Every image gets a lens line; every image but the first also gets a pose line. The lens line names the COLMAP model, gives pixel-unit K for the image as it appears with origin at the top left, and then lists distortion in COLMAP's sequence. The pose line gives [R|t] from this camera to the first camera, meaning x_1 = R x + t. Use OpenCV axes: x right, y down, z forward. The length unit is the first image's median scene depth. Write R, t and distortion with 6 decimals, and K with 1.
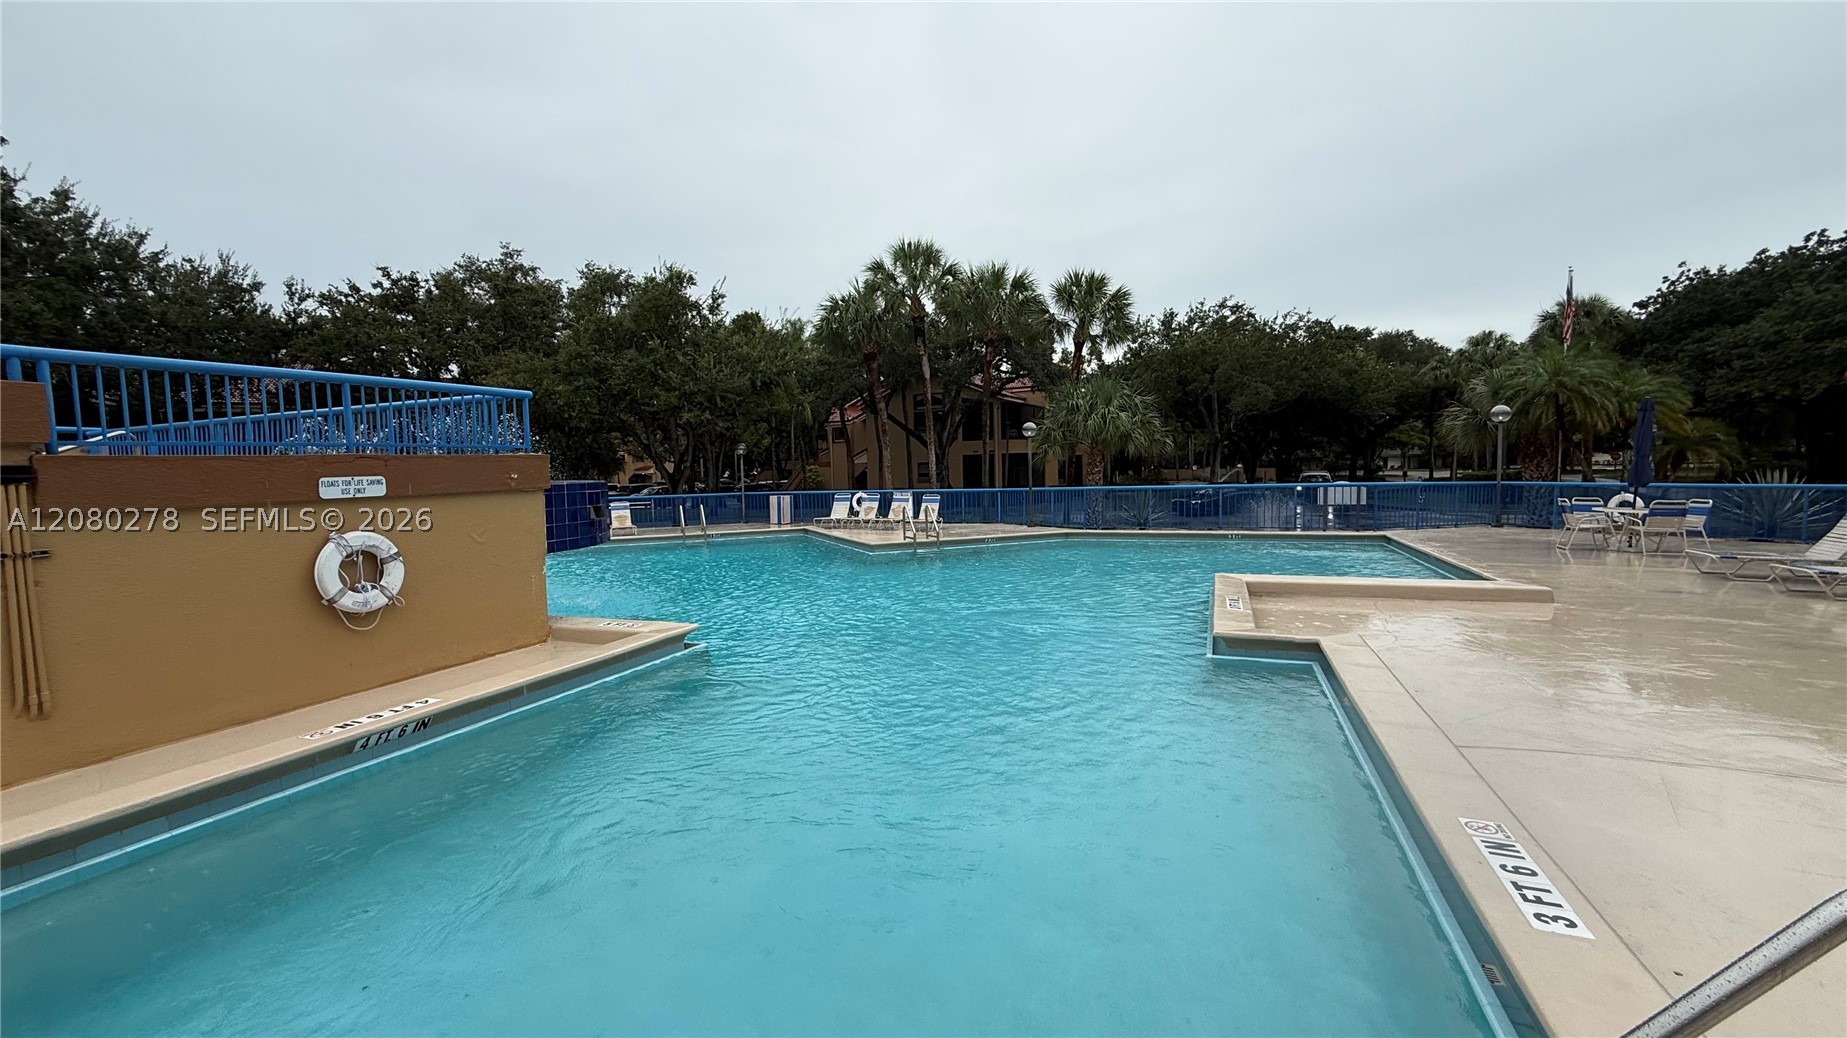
lens RADIAL K [[735.2, 0, 920.0], [0, 735.2, 517.2], [0, 0, 1]] dist [-0.001186, 0.000793]
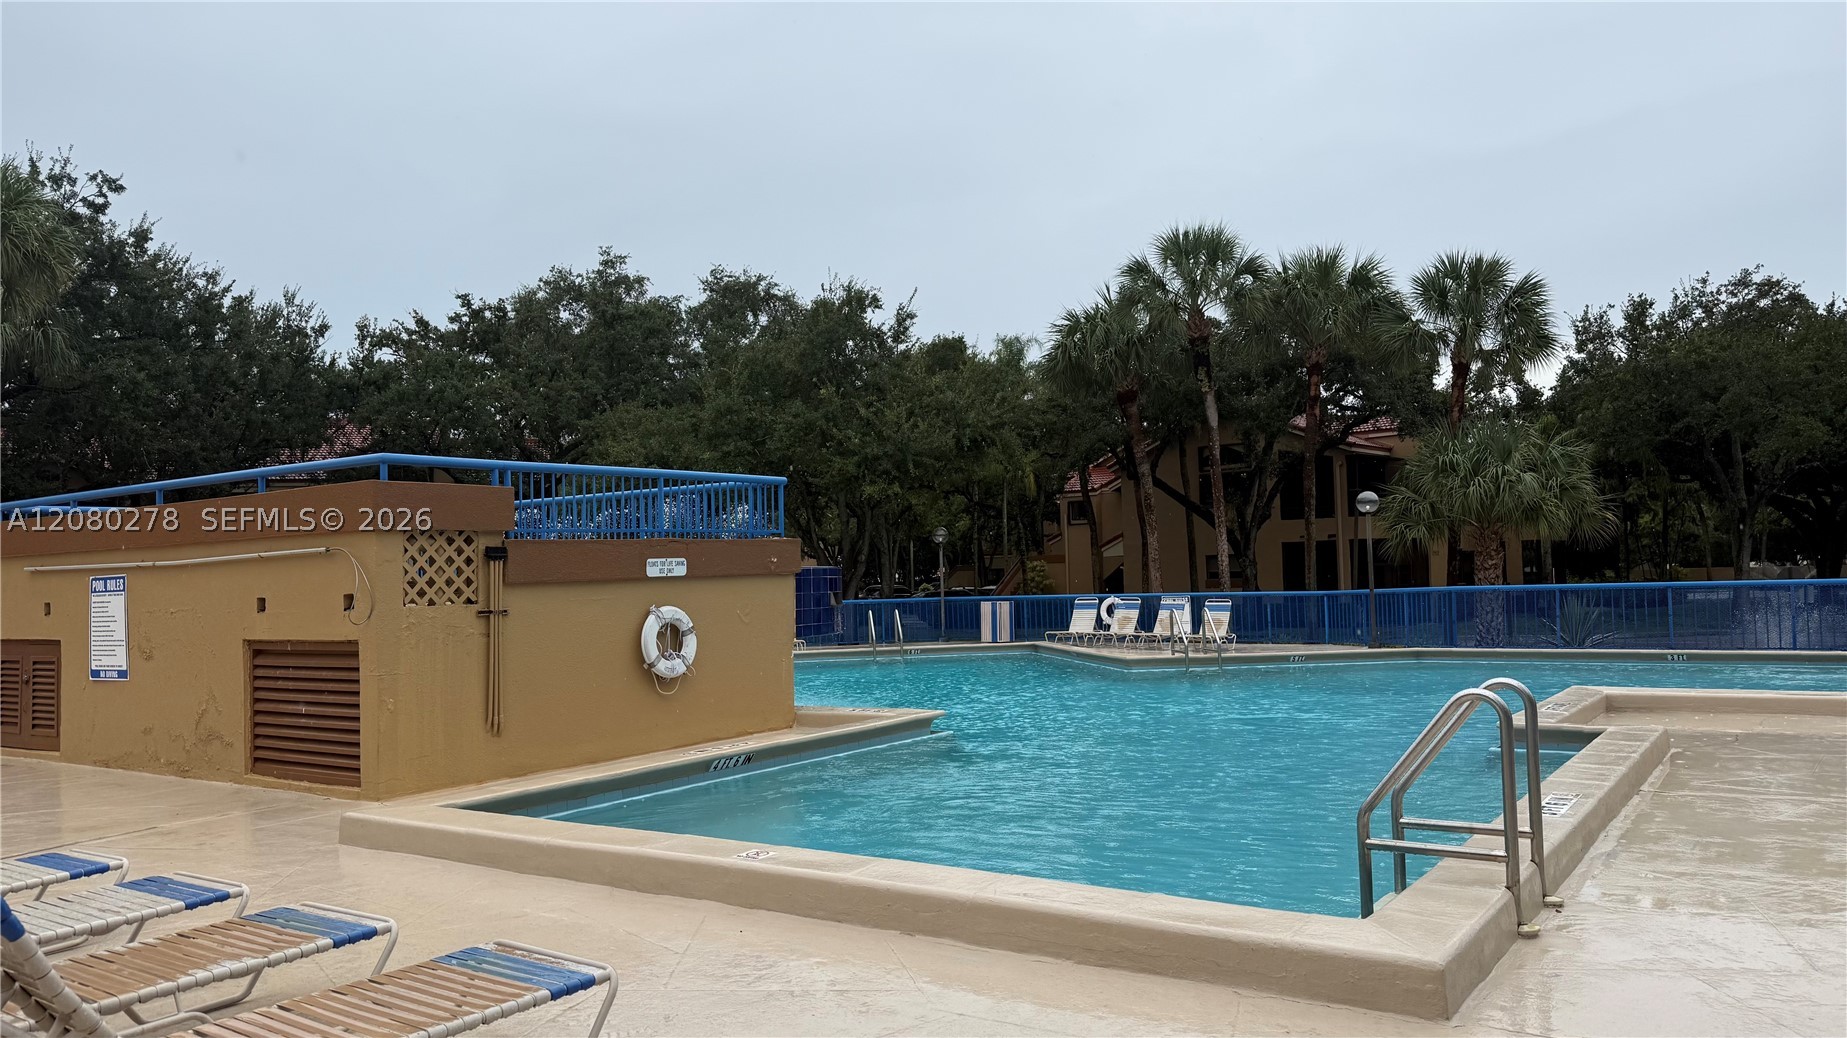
lens RADIAL K [[1263.6, 0, 927.6], [0, 1263.6, 546.6], [0, 0, 1]] dist [0.057873, -0.002057]
pose [[0.974492, -0.006710, -0.224322, 0.013619], [-0.012077, 0.996537, -0.082270, 0.016171], [0.224097, 0.082880, 0.971036, -0.159449]]
